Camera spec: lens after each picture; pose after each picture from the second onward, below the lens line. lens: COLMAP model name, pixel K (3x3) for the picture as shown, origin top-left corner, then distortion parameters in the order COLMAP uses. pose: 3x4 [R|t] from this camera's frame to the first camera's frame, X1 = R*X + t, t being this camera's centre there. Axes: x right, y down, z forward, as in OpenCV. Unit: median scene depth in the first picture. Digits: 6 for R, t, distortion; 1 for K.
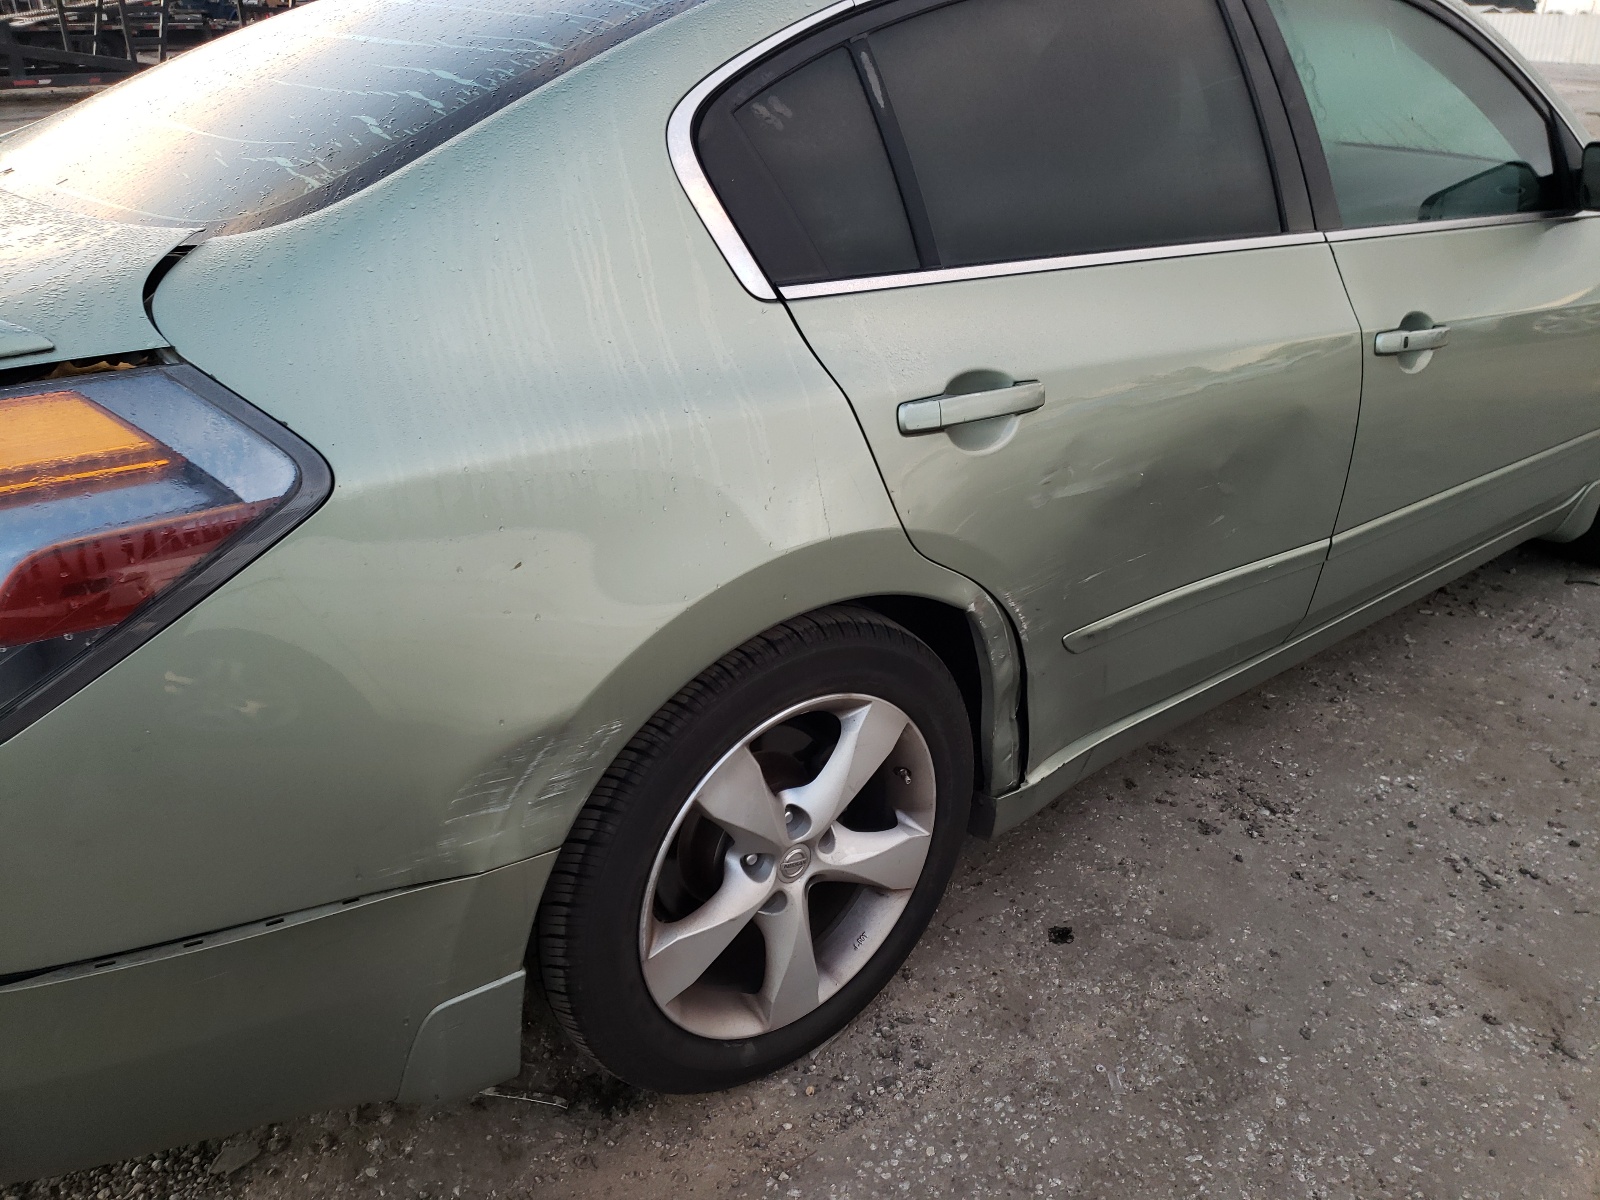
lens RADIAL K [[1258.3, 0, 796.4], [0, 1258.3, 609.2], [0, 0, 1]] dist [0.006084, 0.004680]
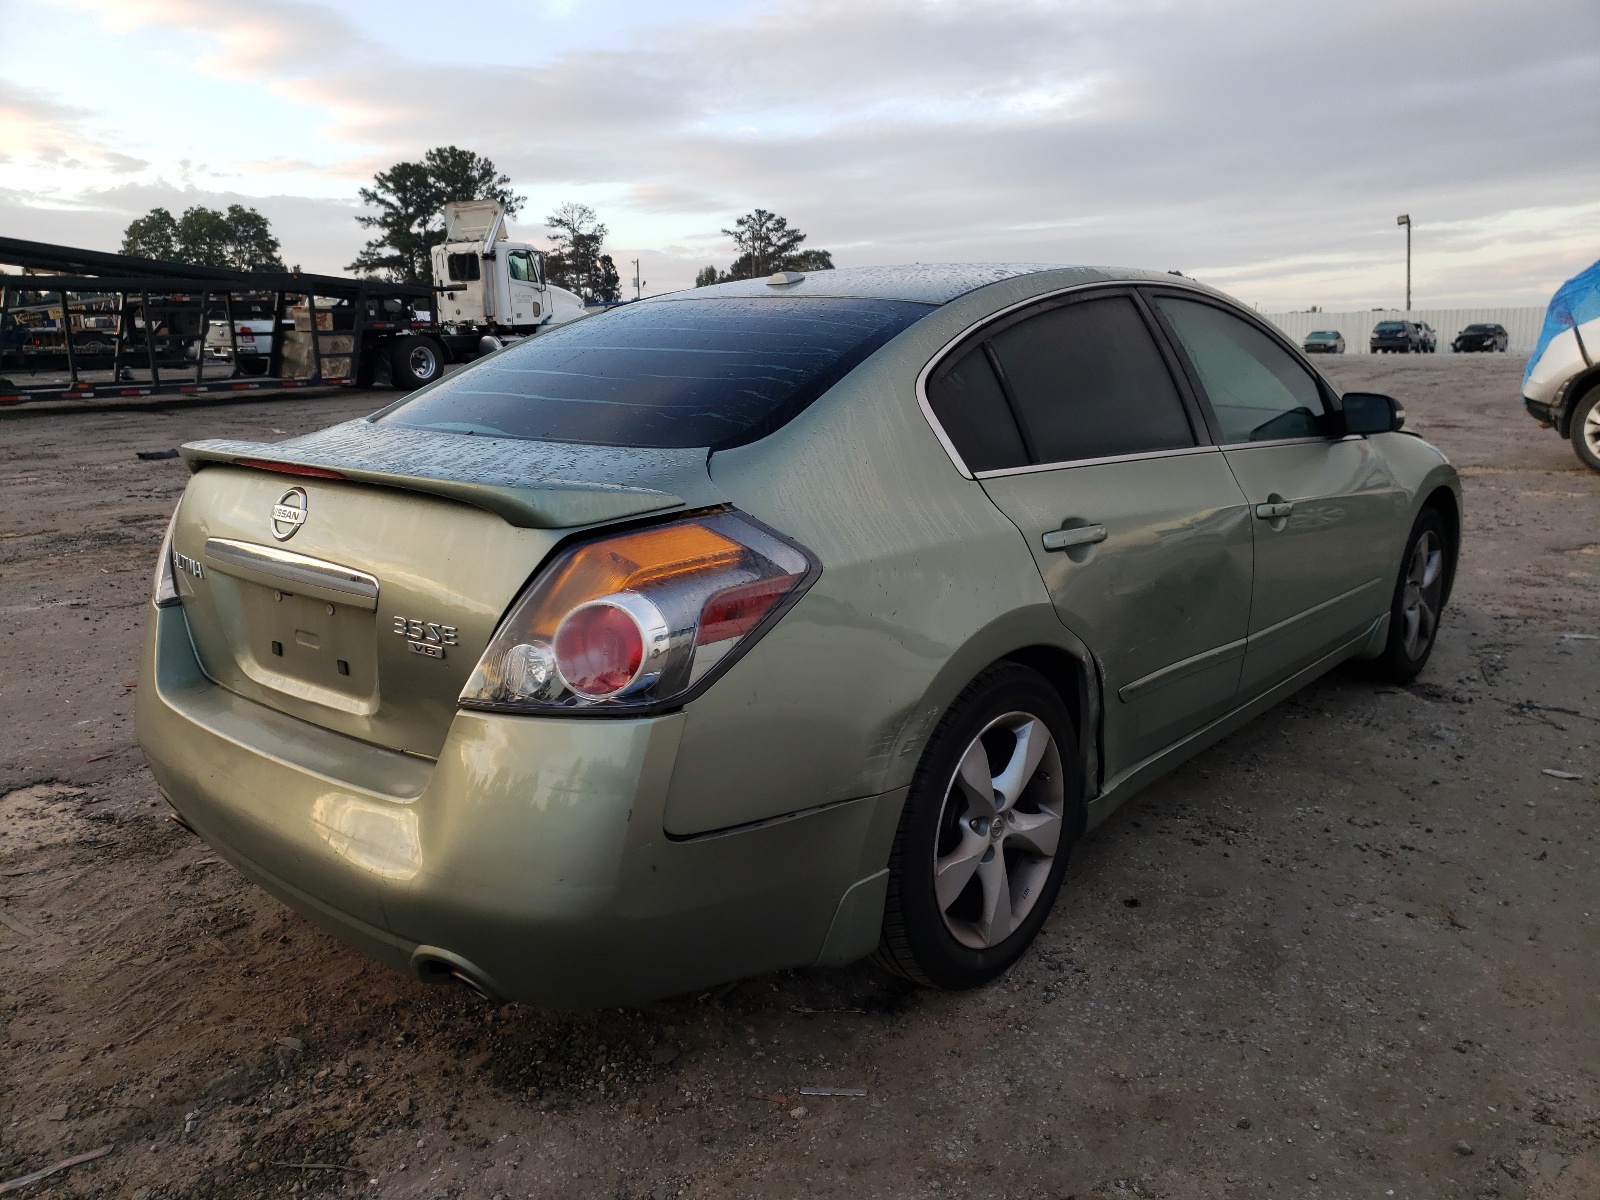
lens RADIAL K [[1258.3, 0, 796.4], [0, 1258.3, 609.2], [0, 0, 1]] dist [0.006084, 0.004680]
pose [[0.984084, -0.056112, 0.168611, -0.456036], [0.091725, 0.973059, -0.211523, 0.226211], [-0.152200, 0.223622, 0.962719, -0.486363]]
